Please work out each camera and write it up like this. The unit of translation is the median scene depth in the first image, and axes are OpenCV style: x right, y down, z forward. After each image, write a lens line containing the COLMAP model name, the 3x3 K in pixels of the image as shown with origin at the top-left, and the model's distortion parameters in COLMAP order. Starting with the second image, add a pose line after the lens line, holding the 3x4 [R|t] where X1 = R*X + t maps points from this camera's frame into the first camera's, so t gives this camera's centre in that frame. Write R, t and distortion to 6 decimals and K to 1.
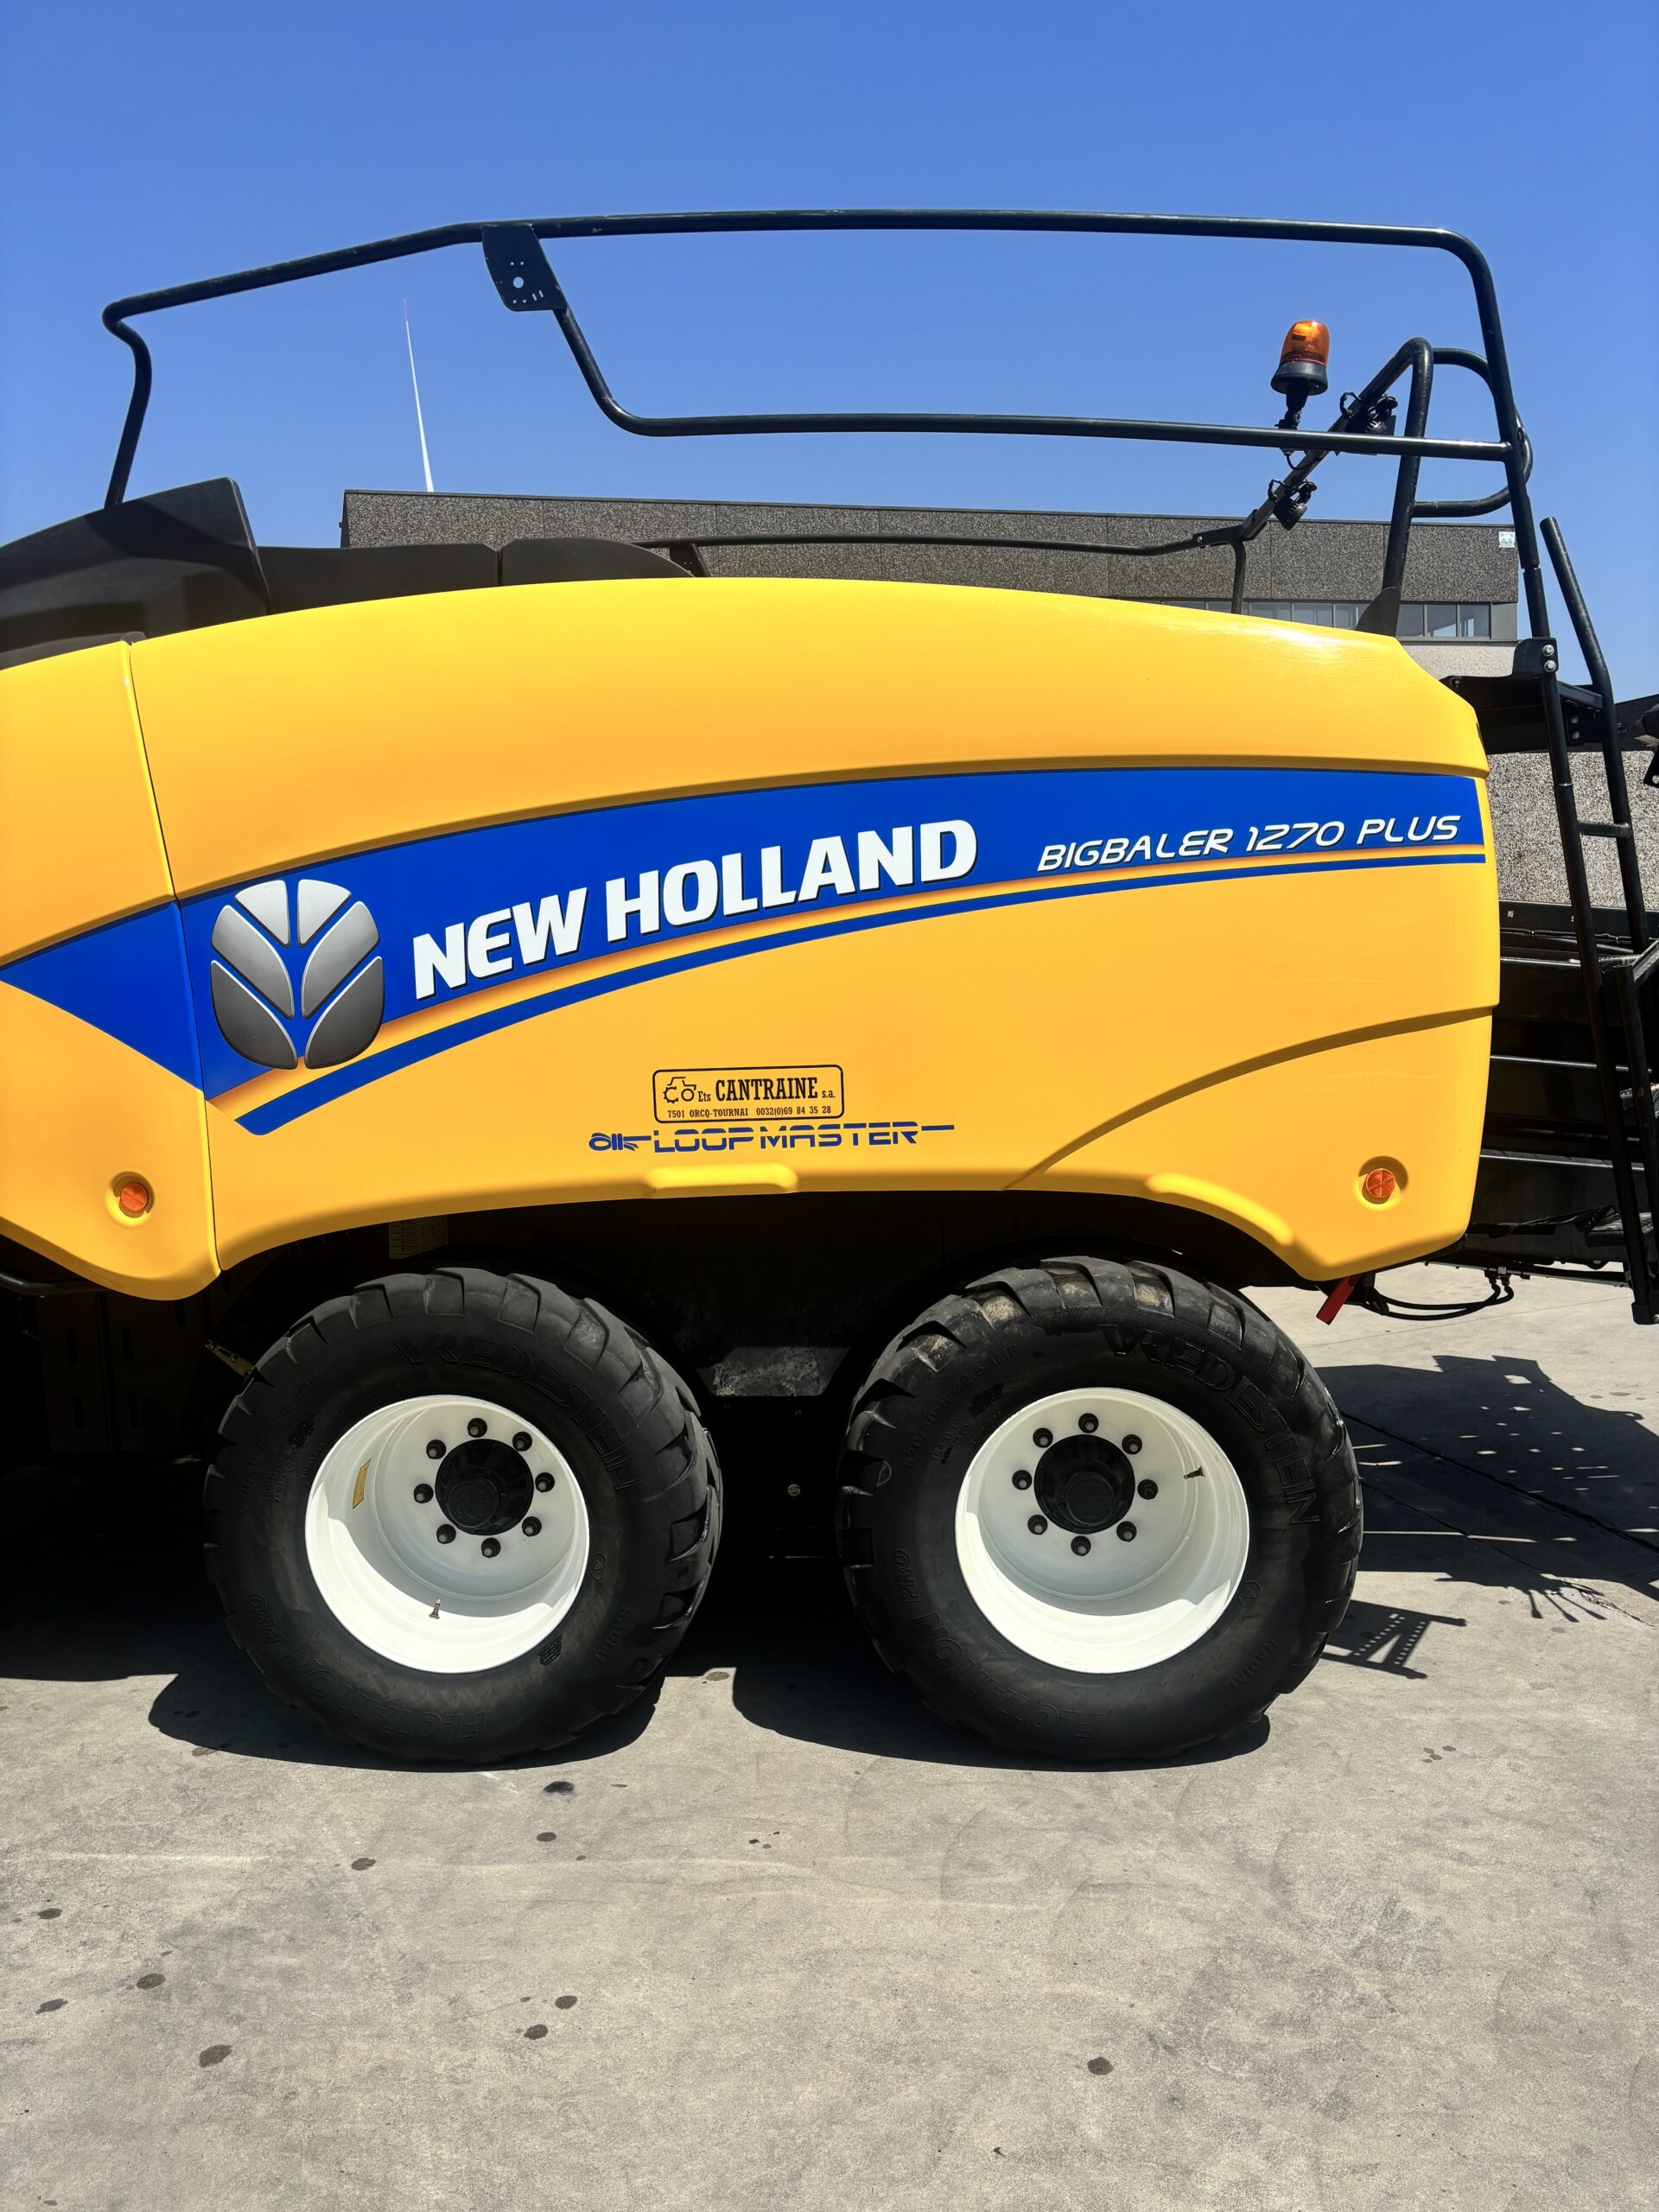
lens RADIAL K [[1650.8, 0, 829.5], [0, 1650.8, 1106.0], [0, 0, 1]] dist [0.077409, -0.085910]
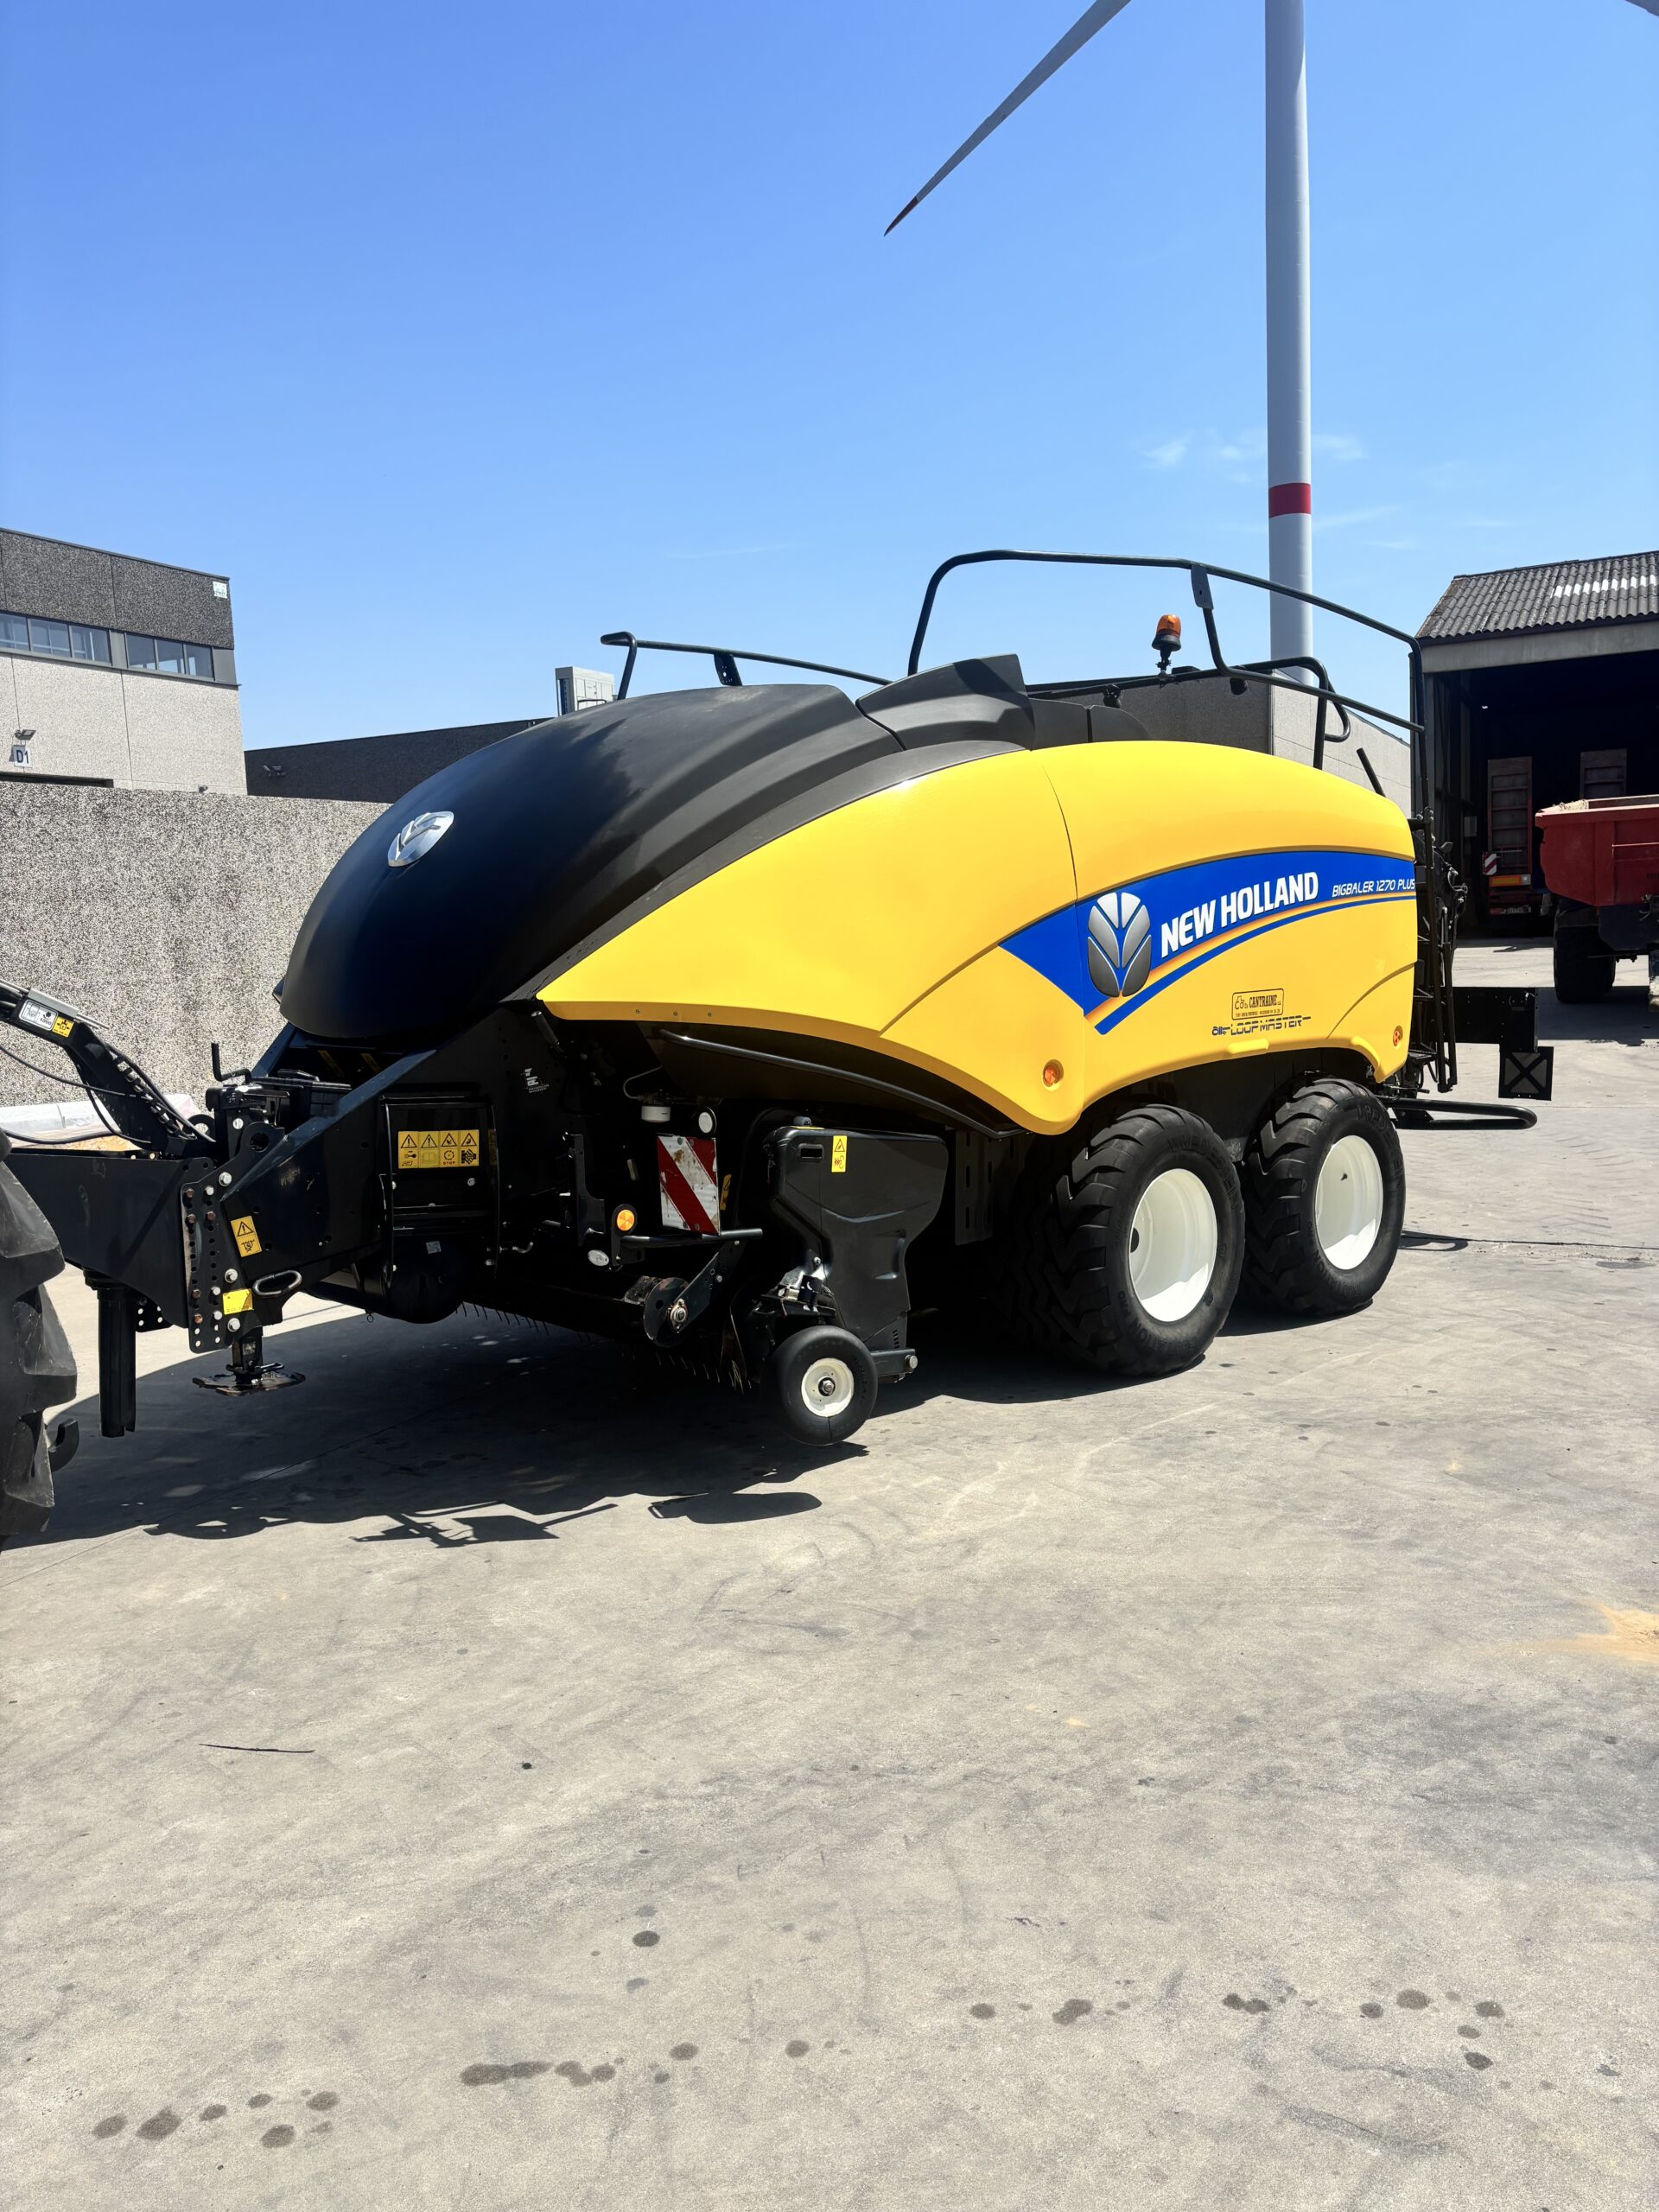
lens RADIAL K [[1650.8, 0, 829.5], [0, 1650.8, 1106.0], [0, 0, 1]] dist [0.077409, -0.085910]
pose [[0.691290, -0.065551, 0.719598, -1.874689], [0.078034, 0.996825, 0.015841, 0.043794], [-0.718351, 0.045202, 0.694210, -0.020336]]
